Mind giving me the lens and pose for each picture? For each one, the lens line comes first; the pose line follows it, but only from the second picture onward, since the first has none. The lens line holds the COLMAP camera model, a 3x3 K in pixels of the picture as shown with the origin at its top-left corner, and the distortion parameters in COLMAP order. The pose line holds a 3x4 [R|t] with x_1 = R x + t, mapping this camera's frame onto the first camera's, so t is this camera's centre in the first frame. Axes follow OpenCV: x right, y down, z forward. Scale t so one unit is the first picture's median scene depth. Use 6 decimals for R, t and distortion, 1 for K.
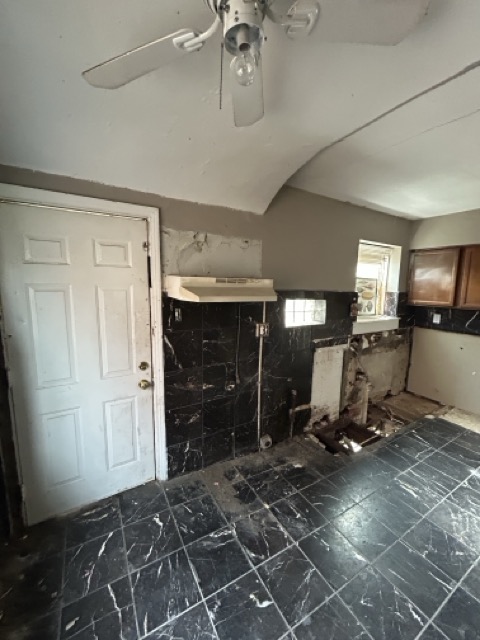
lens RADIAL K [[261.1, 0, 240.7], [0, 261.1, 321.0], [0, 0, 1]] dist [0.001834, 0.000405]
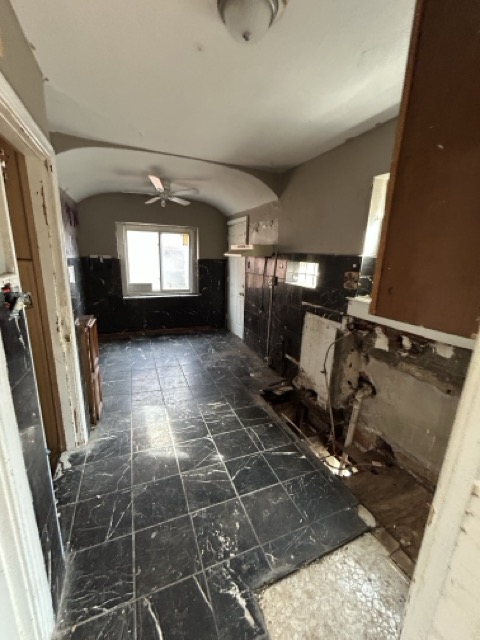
lens RADIAL K [[261.1, 0, 239.4], [0, 261.1, 319.5], [0, 0, 1]] dist [0.001834, 0.000405]
pose [[-0.149190, 0.212189, -0.965773, 1.296596], [-0.177201, 0.955156, 0.237229, -0.060313], [0.972801, 0.206528, -0.104900, 0.844676]]
